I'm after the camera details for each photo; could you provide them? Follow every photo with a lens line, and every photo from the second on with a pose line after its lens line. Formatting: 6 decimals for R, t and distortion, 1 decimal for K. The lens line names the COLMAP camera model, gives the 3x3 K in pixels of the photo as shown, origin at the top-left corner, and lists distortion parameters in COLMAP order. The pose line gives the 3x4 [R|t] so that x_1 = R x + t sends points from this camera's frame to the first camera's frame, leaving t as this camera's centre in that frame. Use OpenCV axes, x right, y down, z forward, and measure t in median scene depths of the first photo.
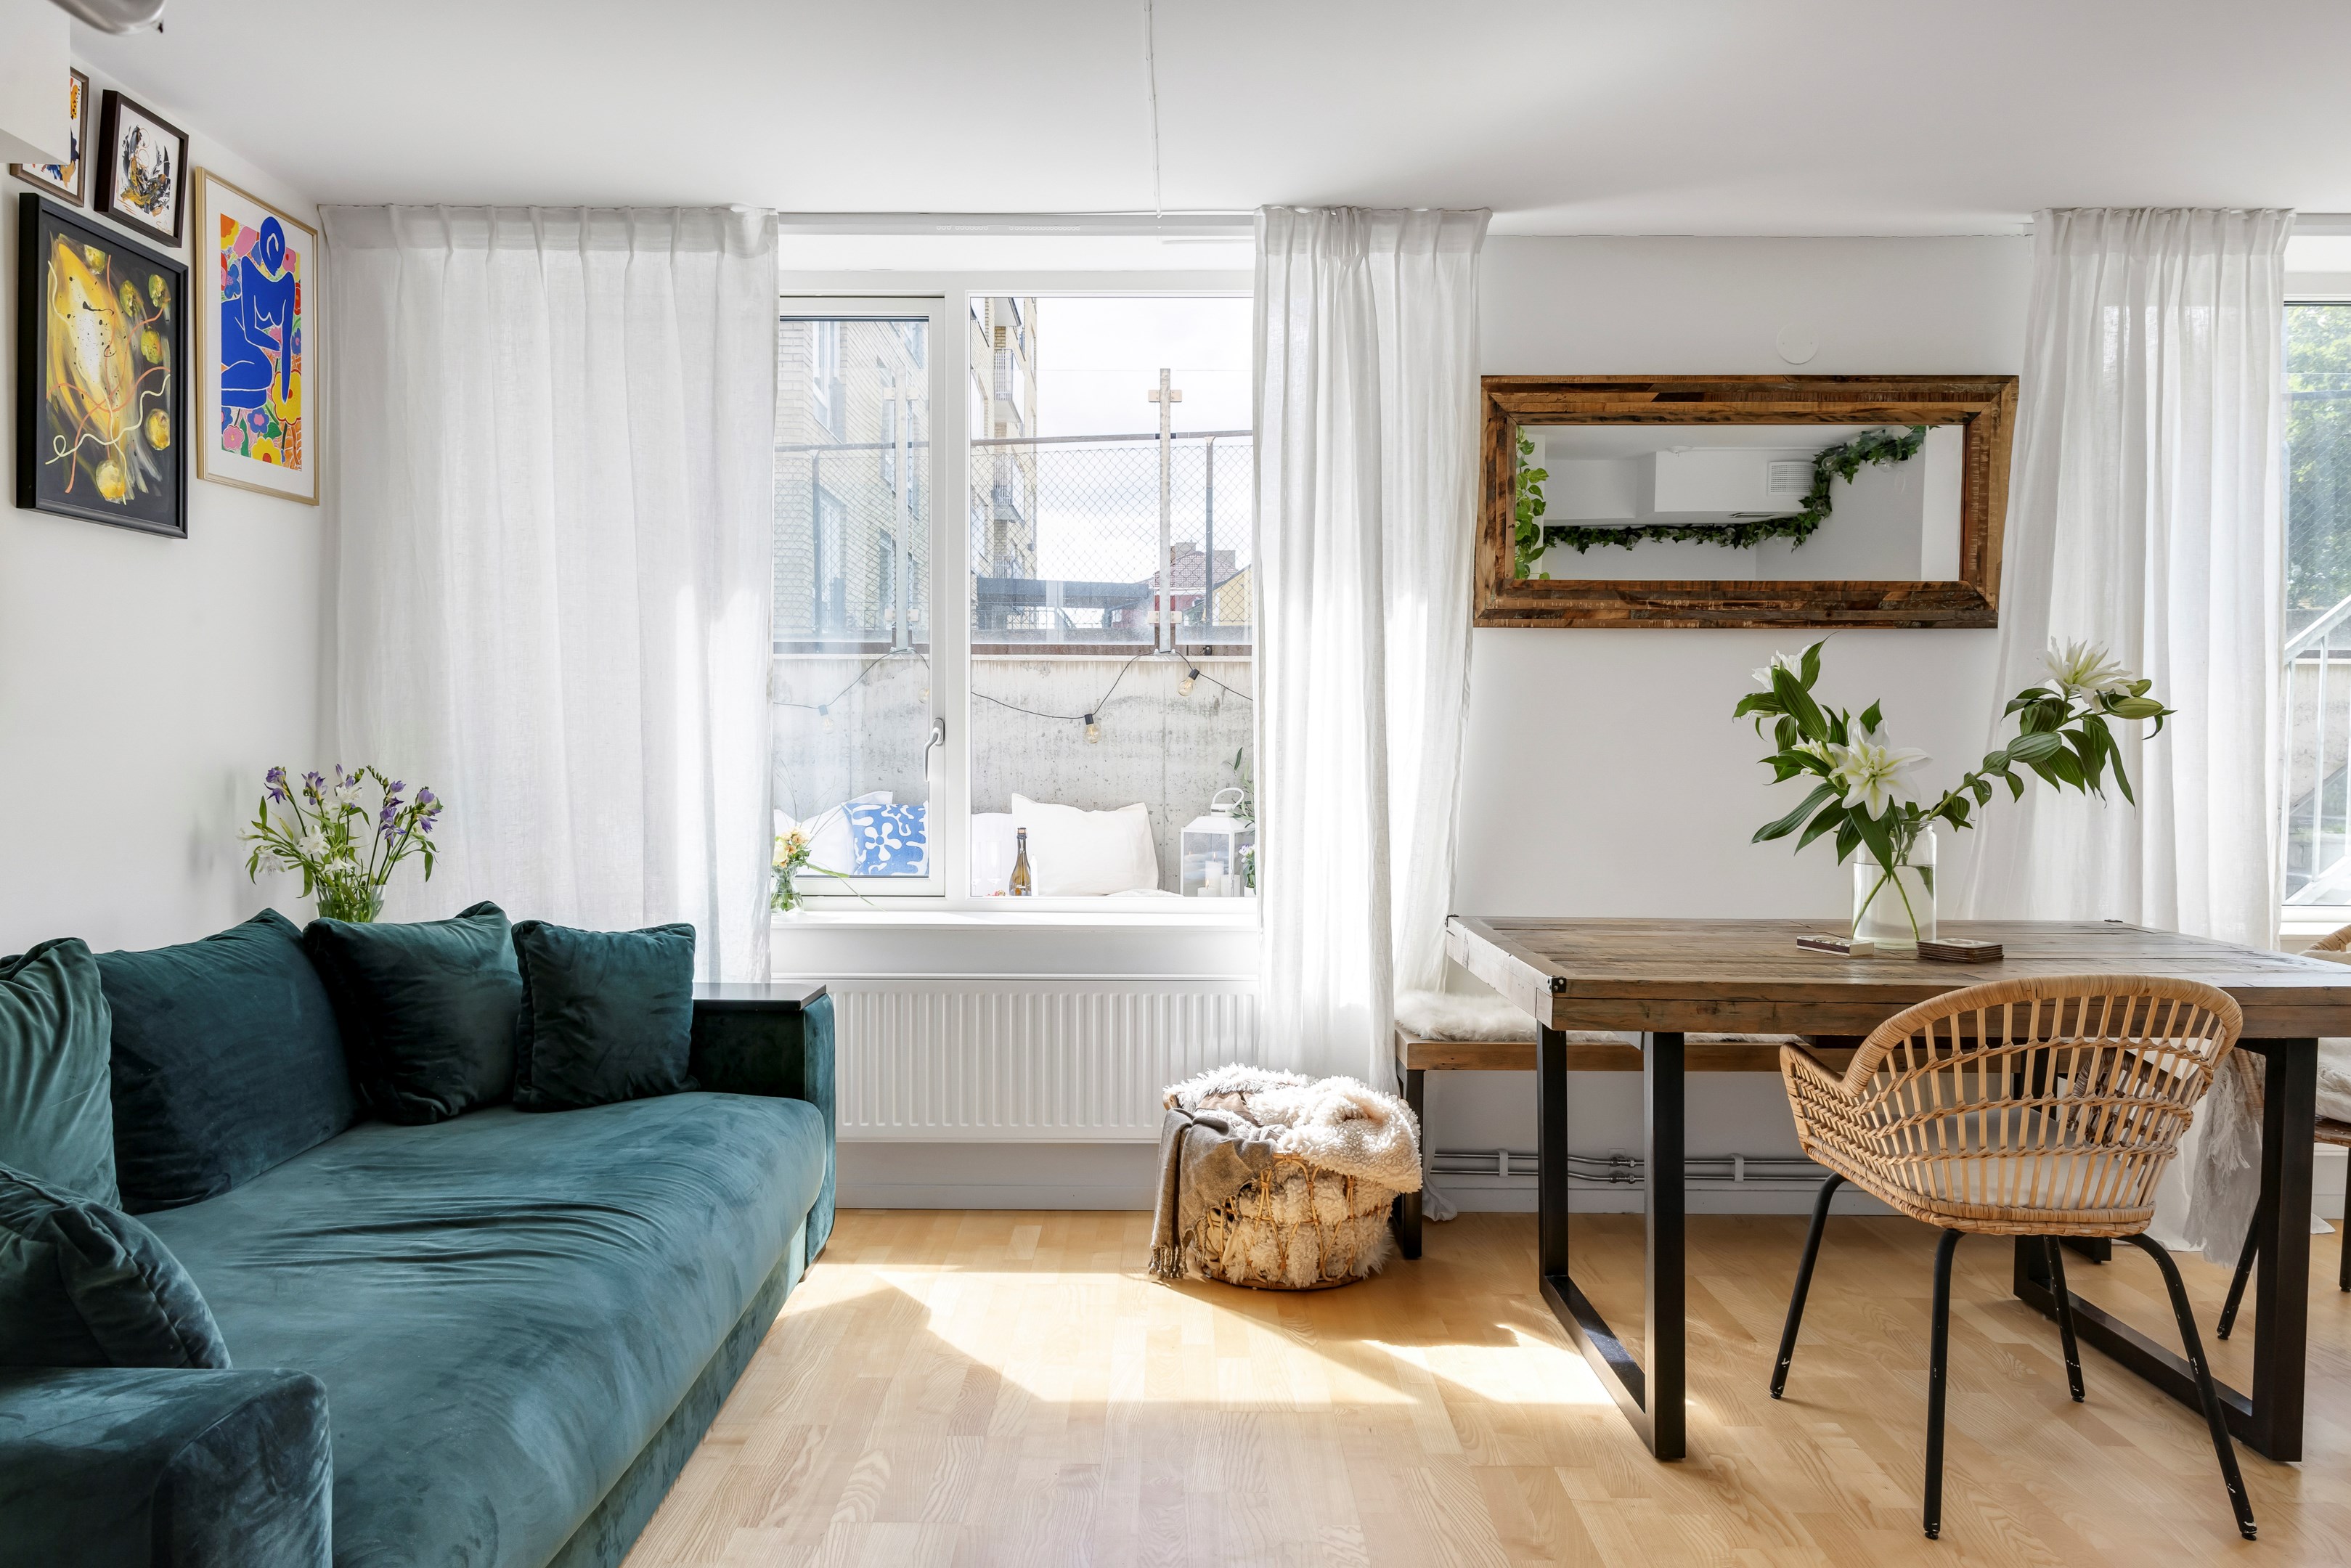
lens RADIAL K [[1636.3, 0, 1161.6], [0, 1636.3, 781.9], [0, 0, 1]] dist [0.019507, -0.007057]
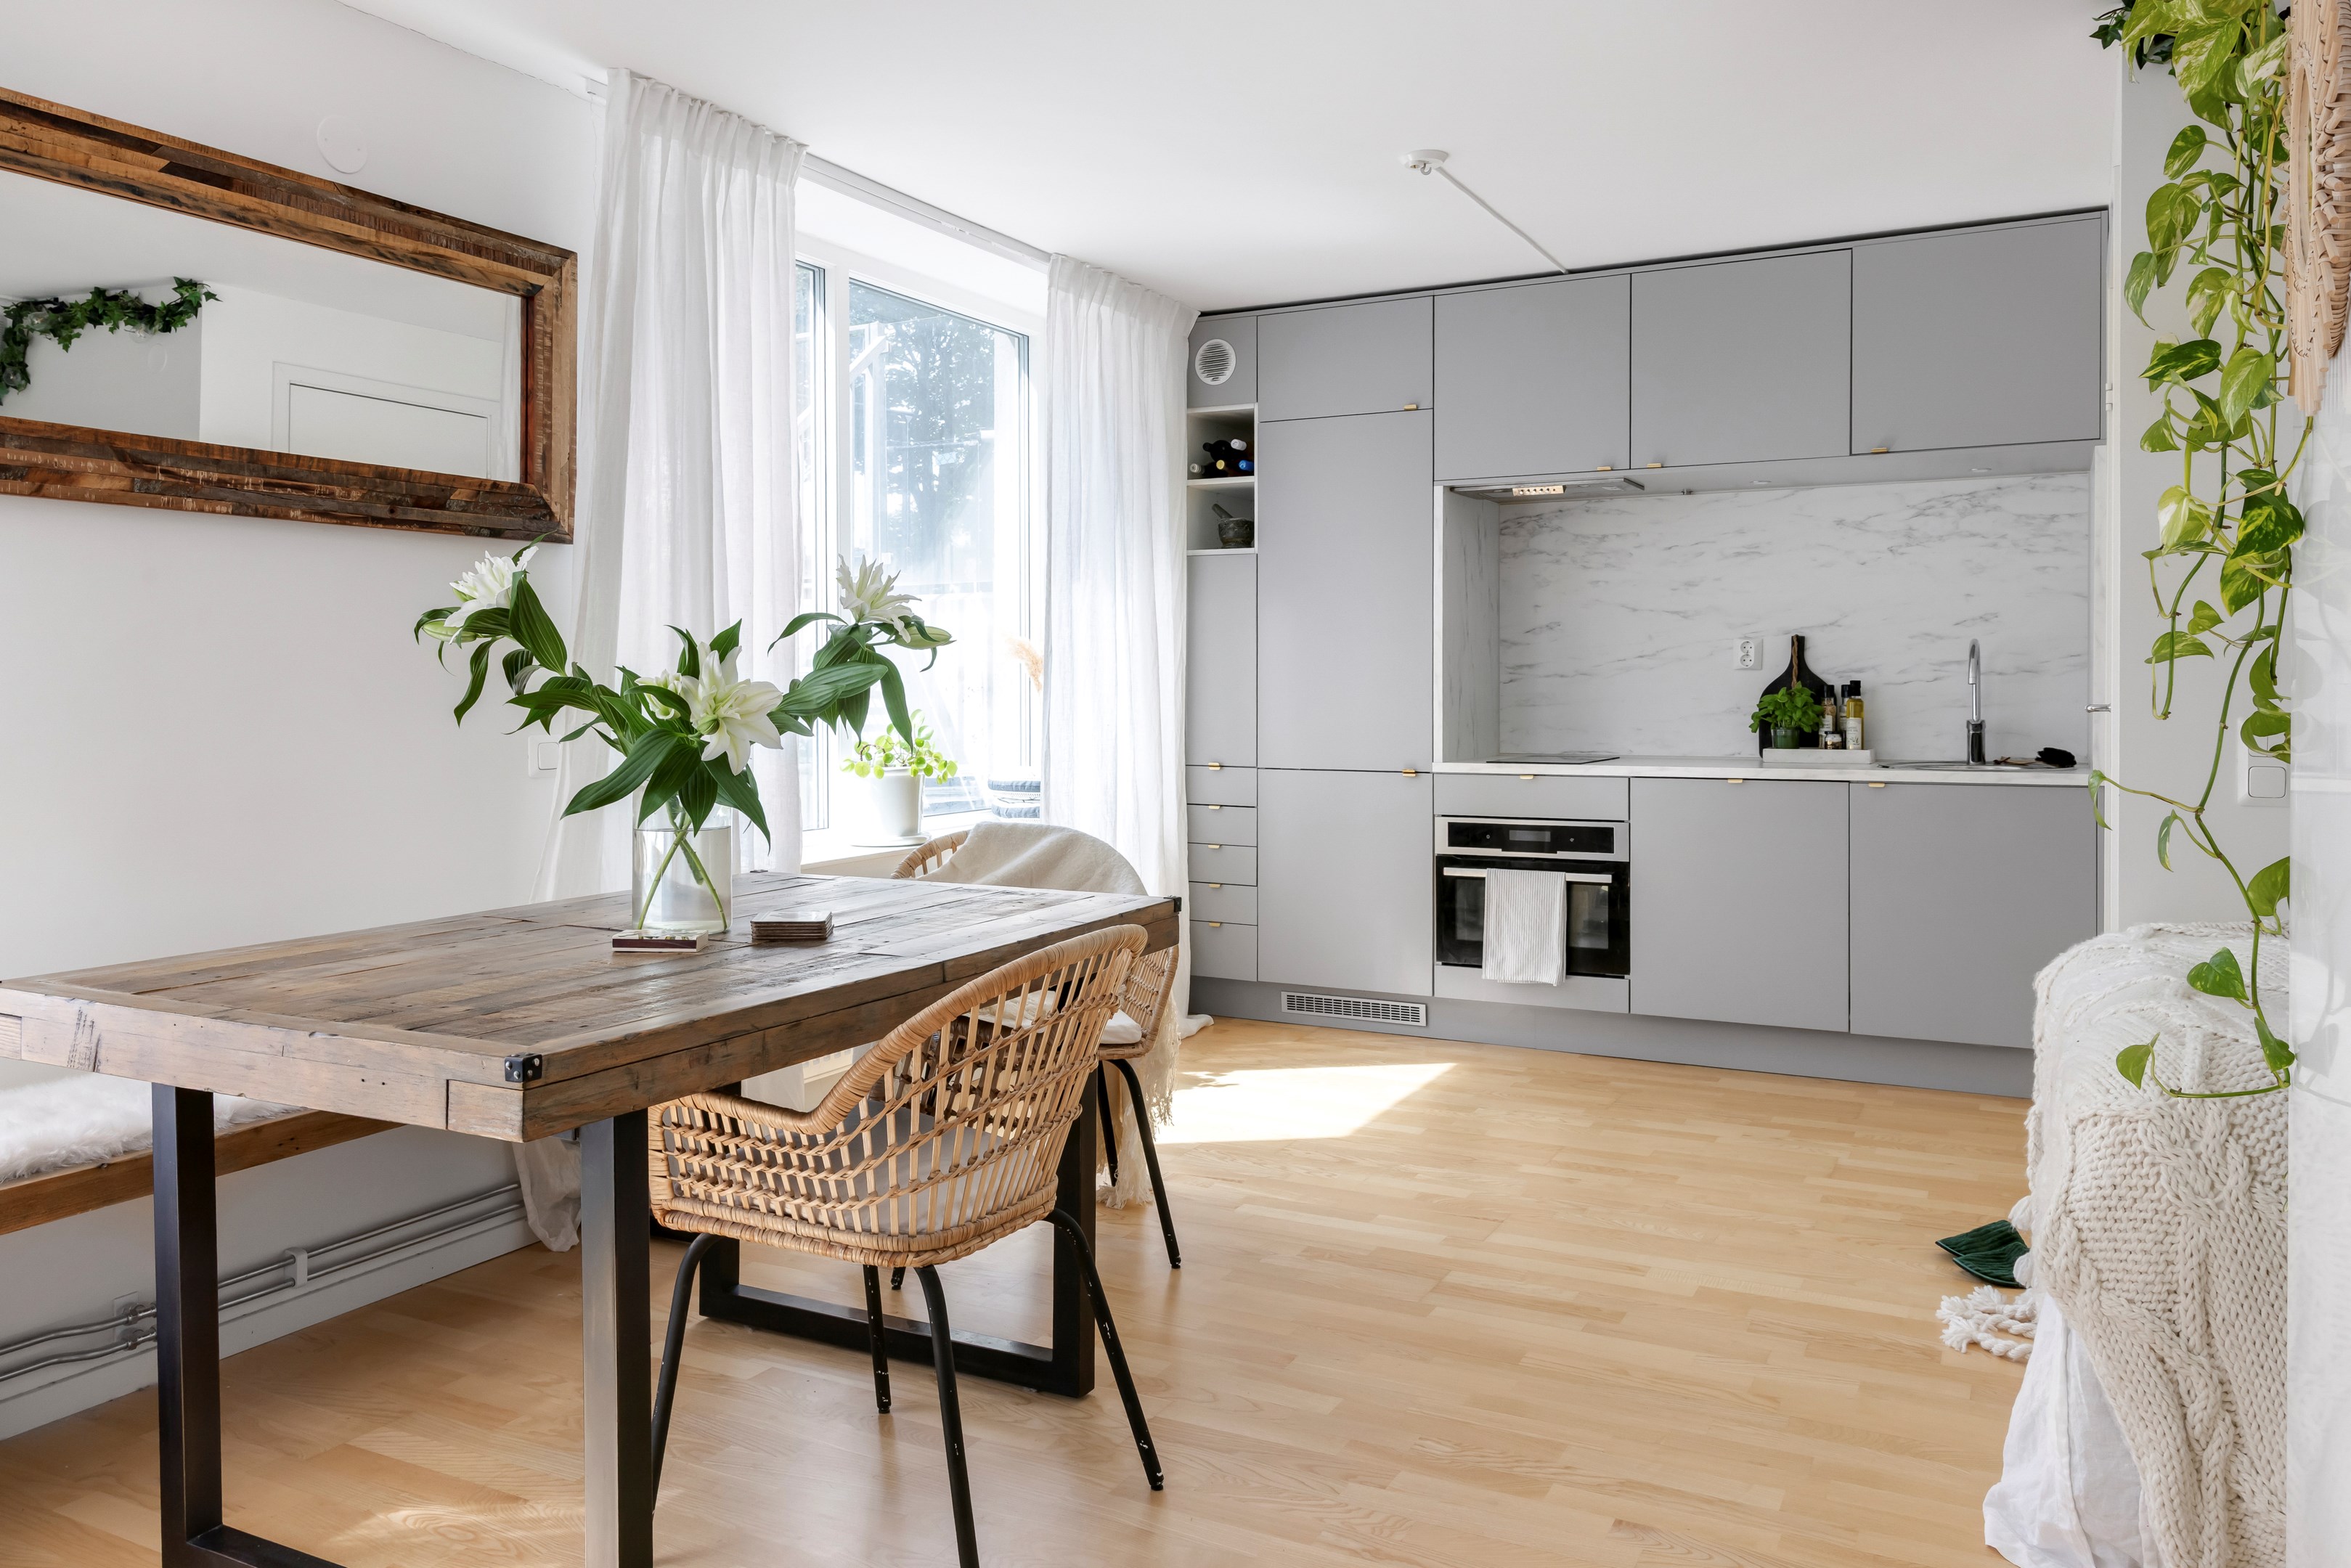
lens RADIAL K [[1711.0, 0, 1172.1], [0, 1711.0, 709.6], [0, 0, 1]] dist [-0.000812, 0.003040]
pose [[0.459223, -0.018714, 0.888124, -0.138828], [0.025315, 0.999648, 0.007974, -0.006306], [-0.887960, 0.018822, 0.459535, 0.313628]]
